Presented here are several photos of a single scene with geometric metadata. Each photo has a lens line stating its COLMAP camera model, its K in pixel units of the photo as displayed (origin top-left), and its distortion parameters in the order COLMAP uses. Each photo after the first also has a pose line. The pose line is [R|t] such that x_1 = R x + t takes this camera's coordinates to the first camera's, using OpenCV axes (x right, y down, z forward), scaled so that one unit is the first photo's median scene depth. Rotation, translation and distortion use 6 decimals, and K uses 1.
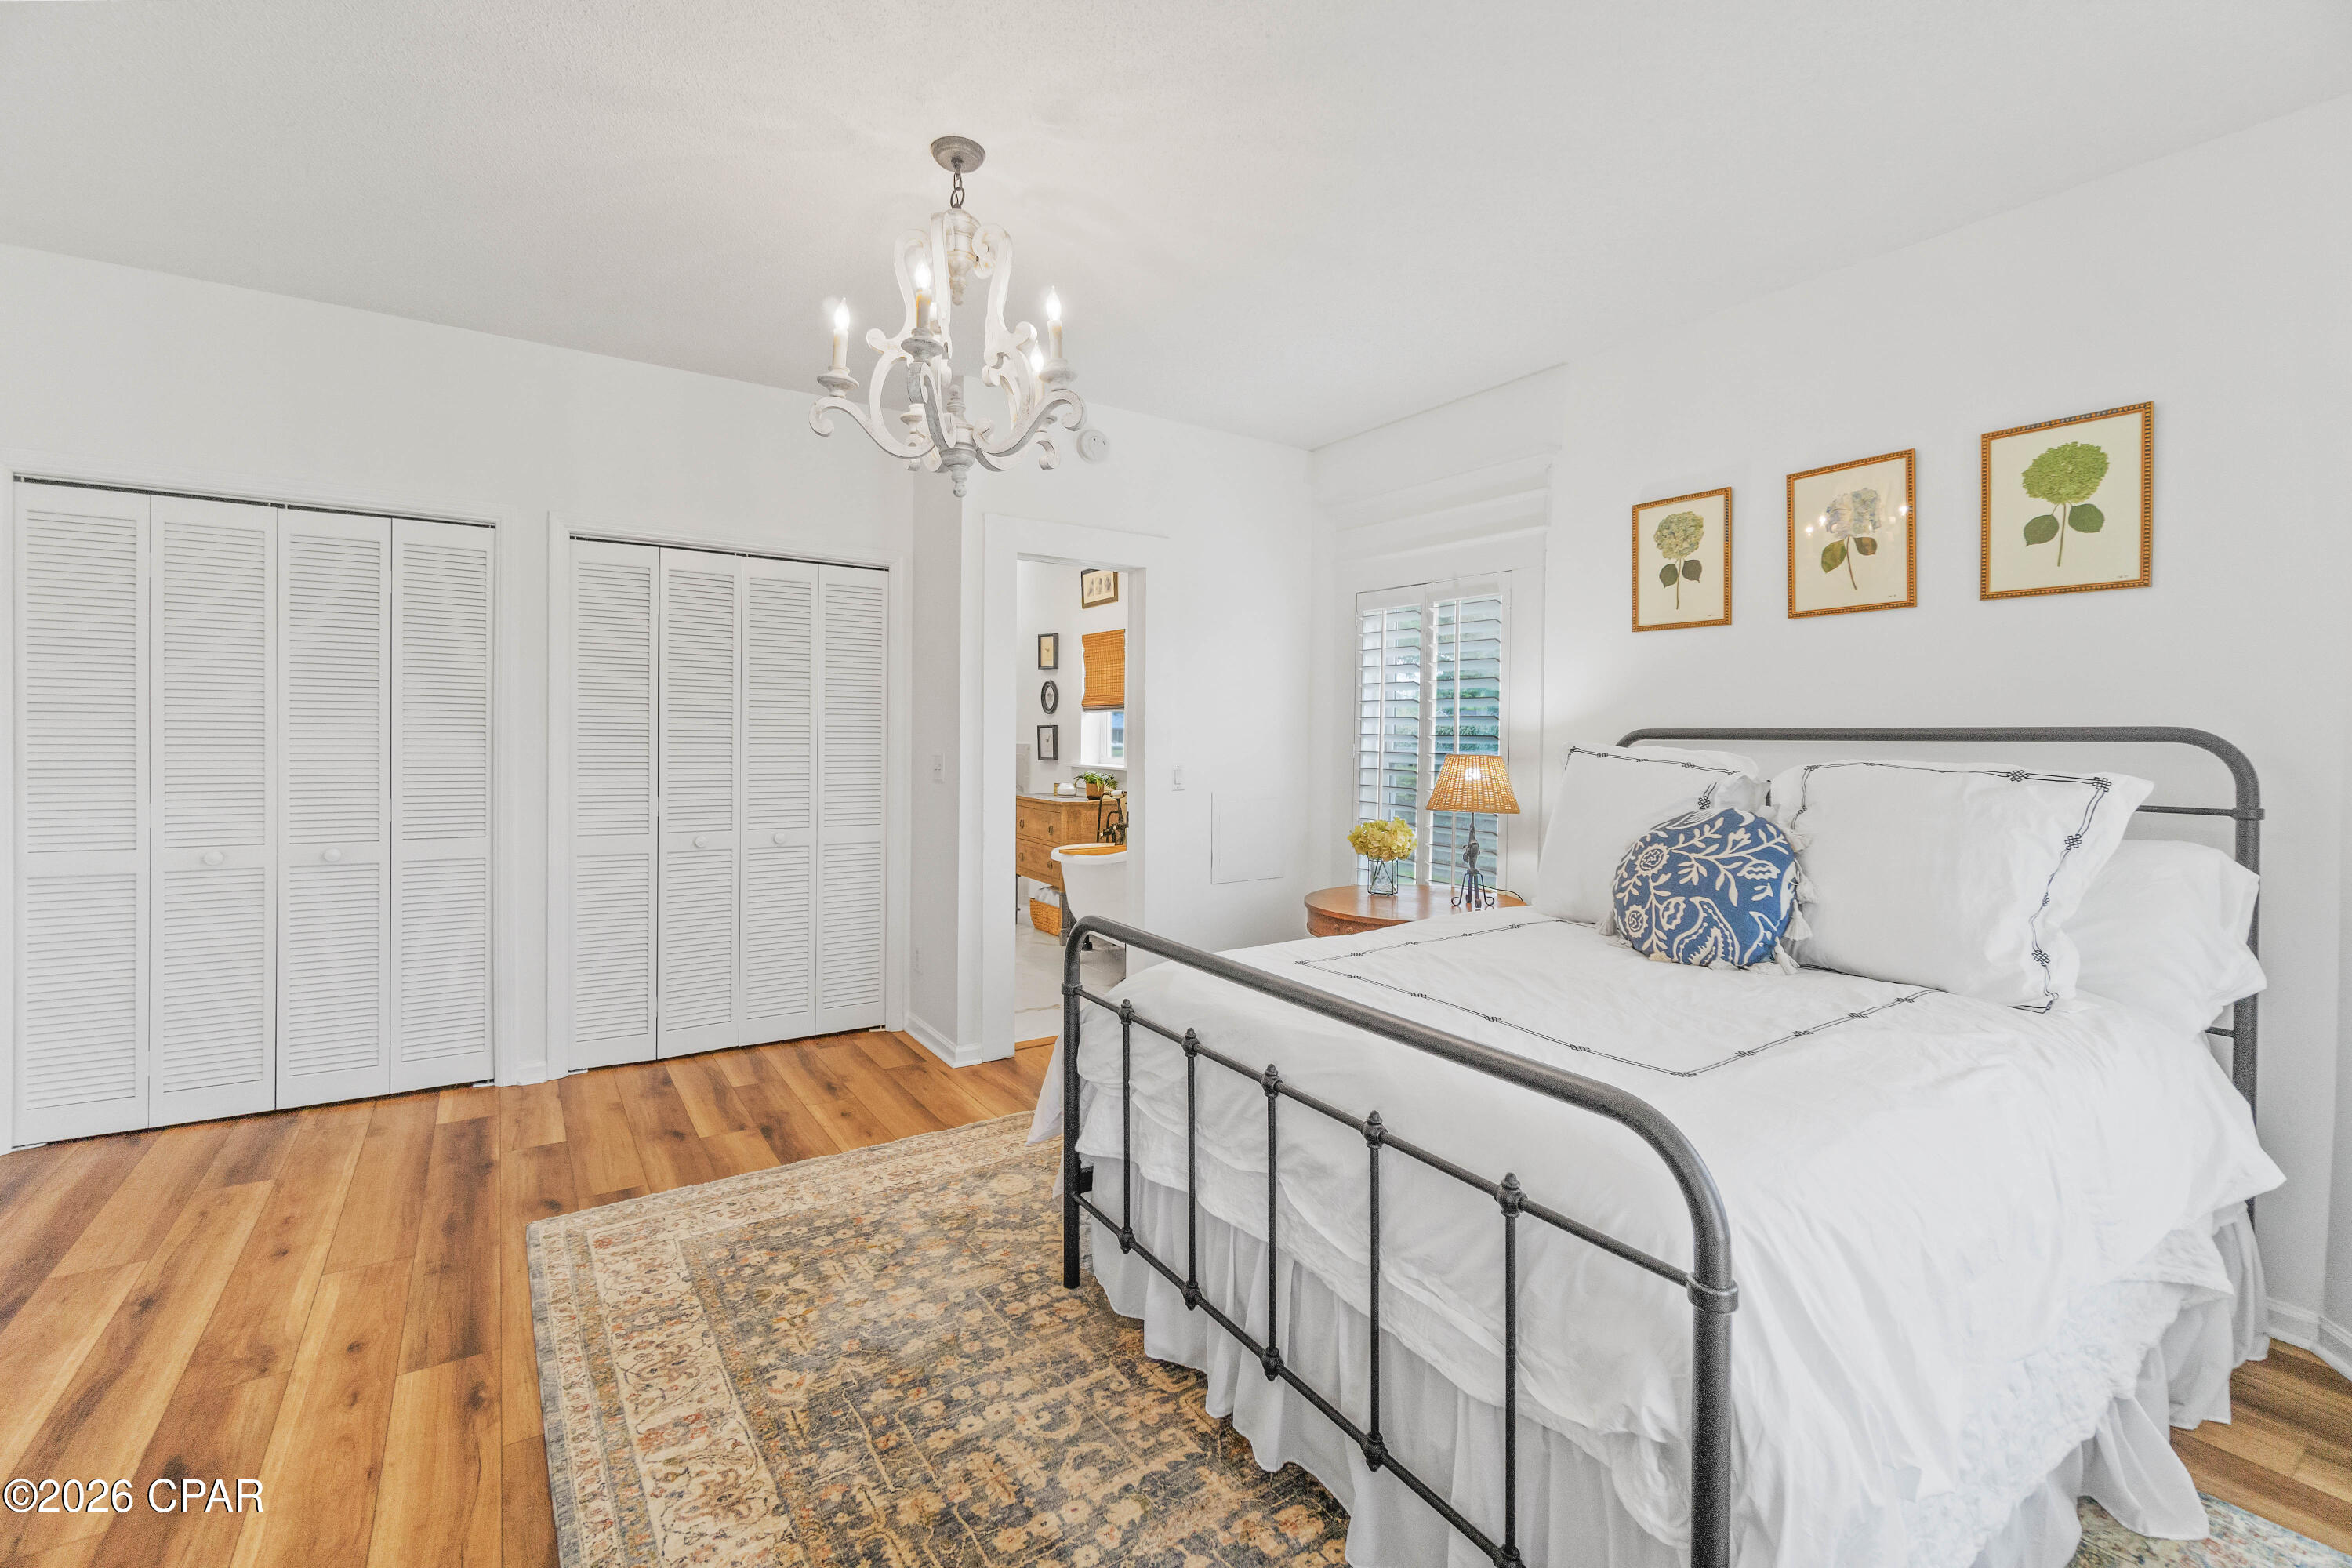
lens RADIAL K [[1019.5, 0, 1181.3], [0, 1019.5, 736.4], [0, 0, 1]] dist [-0.005099, -0.000619]
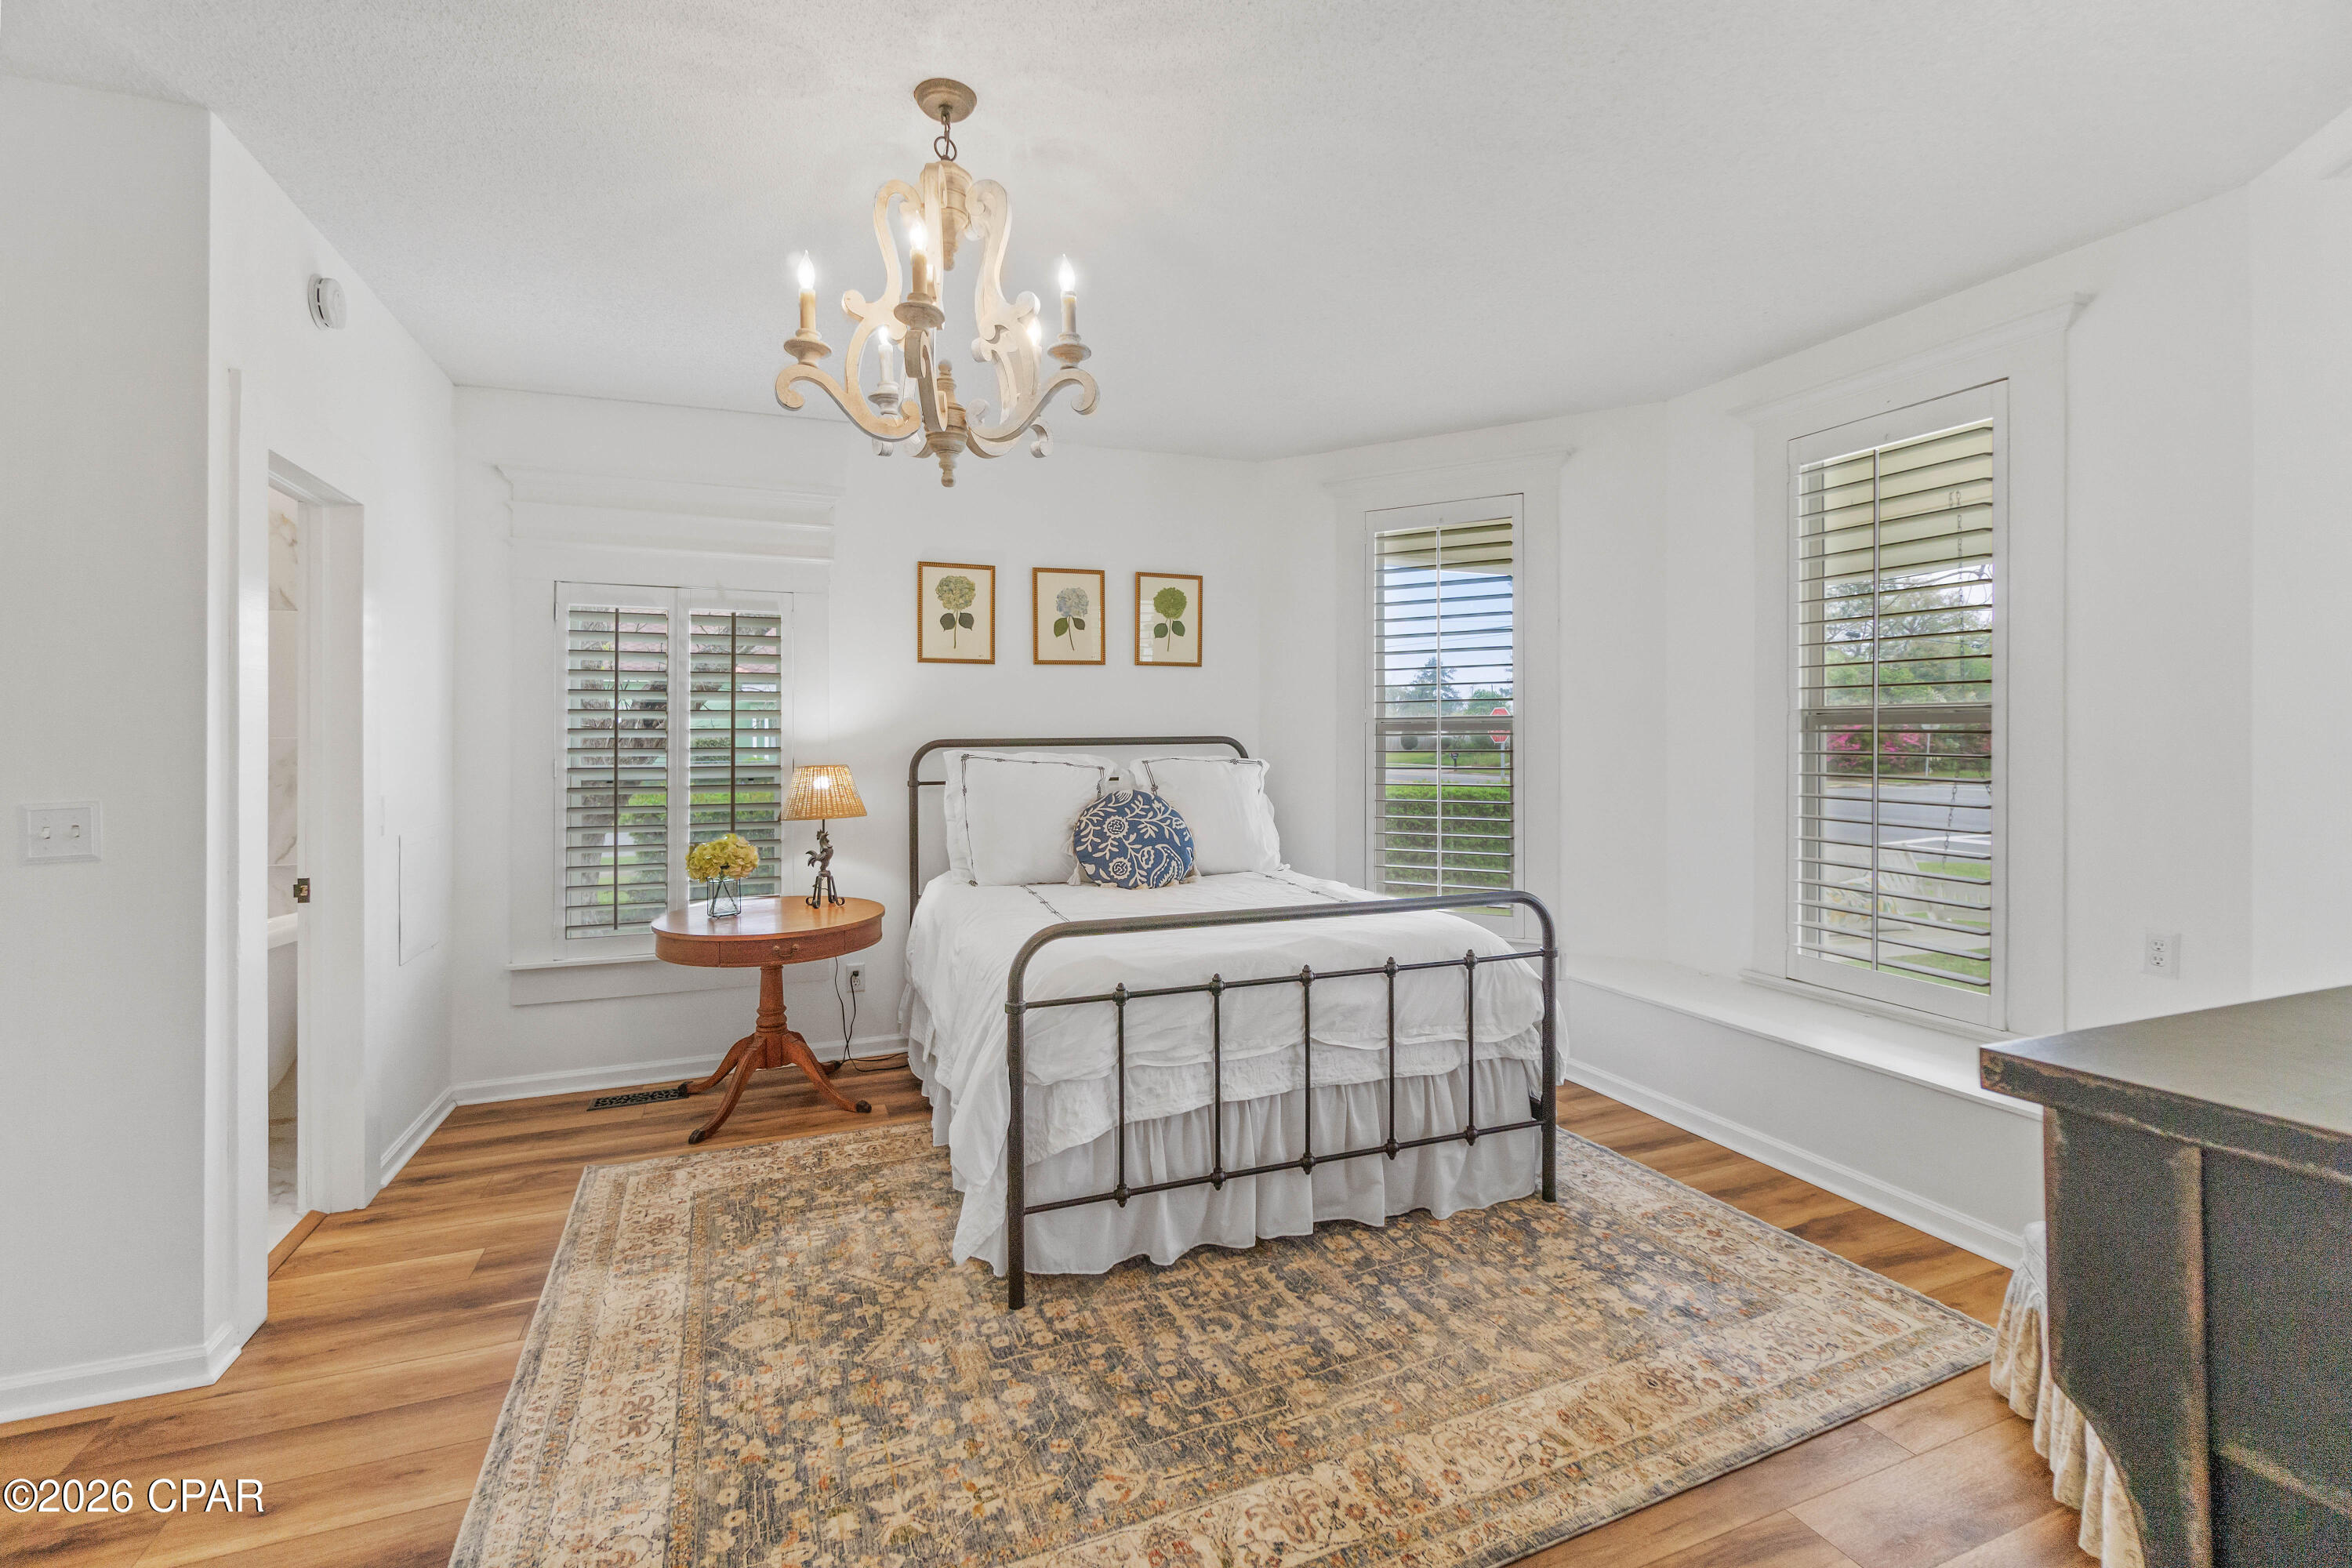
lens RADIAL K [[1019.5, 0, 1168.2], [0, 1019.5, 723.1], [0, 0, 1]] dist [-0.005099, -0.000619]
pose [[0.213547, 0.004411, 0.976923, -1.022804], [0.012319, 0.999898, -0.007208, -0.021098], [-0.976855, 0.013574, 0.213471, 0.618415]]
